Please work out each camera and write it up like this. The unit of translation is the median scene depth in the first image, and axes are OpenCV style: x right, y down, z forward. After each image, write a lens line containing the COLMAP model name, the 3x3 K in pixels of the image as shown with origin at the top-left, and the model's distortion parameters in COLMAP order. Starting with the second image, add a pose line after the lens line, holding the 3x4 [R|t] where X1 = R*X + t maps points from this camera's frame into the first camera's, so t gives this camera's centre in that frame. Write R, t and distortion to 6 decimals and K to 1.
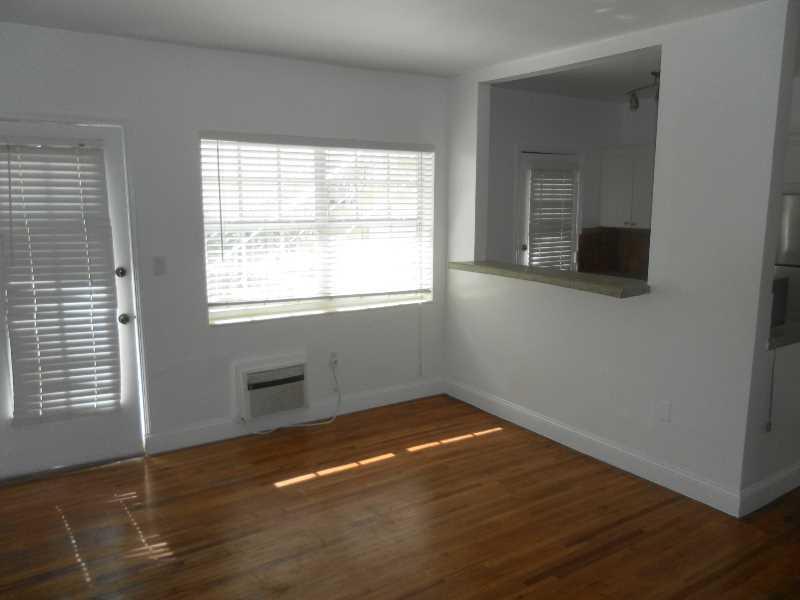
lens RADIAL K [[637.2, 0, 400.5], [0, 637.2, 297.5], [0, 0, 1]] dist [-0.041218, 0.001578]
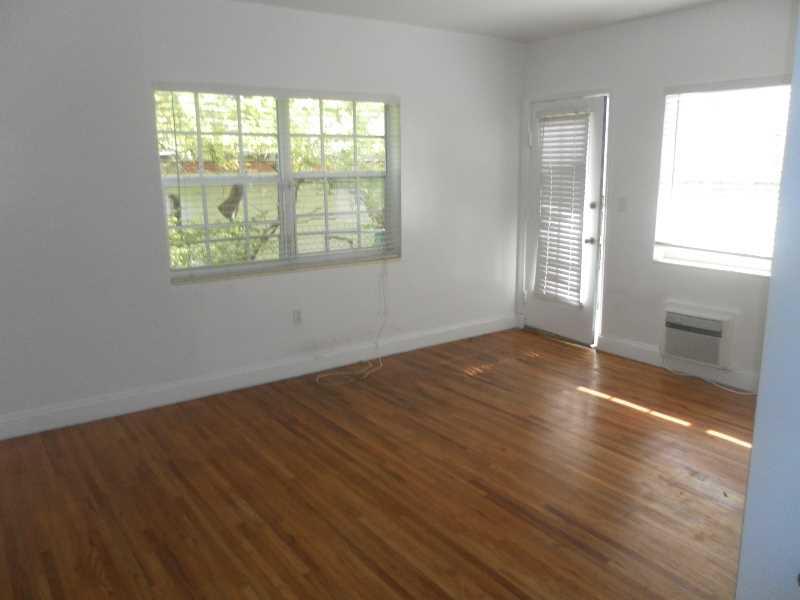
lens RADIAL K [[637.2, 0, 397.3], [0, 637.2, 303.6], [0, 0, 1]] dist [-0.041218, 0.001578]
pose [[0.015269, 0.209985, -0.977585, 0.920679], [-0.140415, 0.968461, 0.205832, -0.058034], [0.989975, 0.134125, 0.044272, 0.561962]]
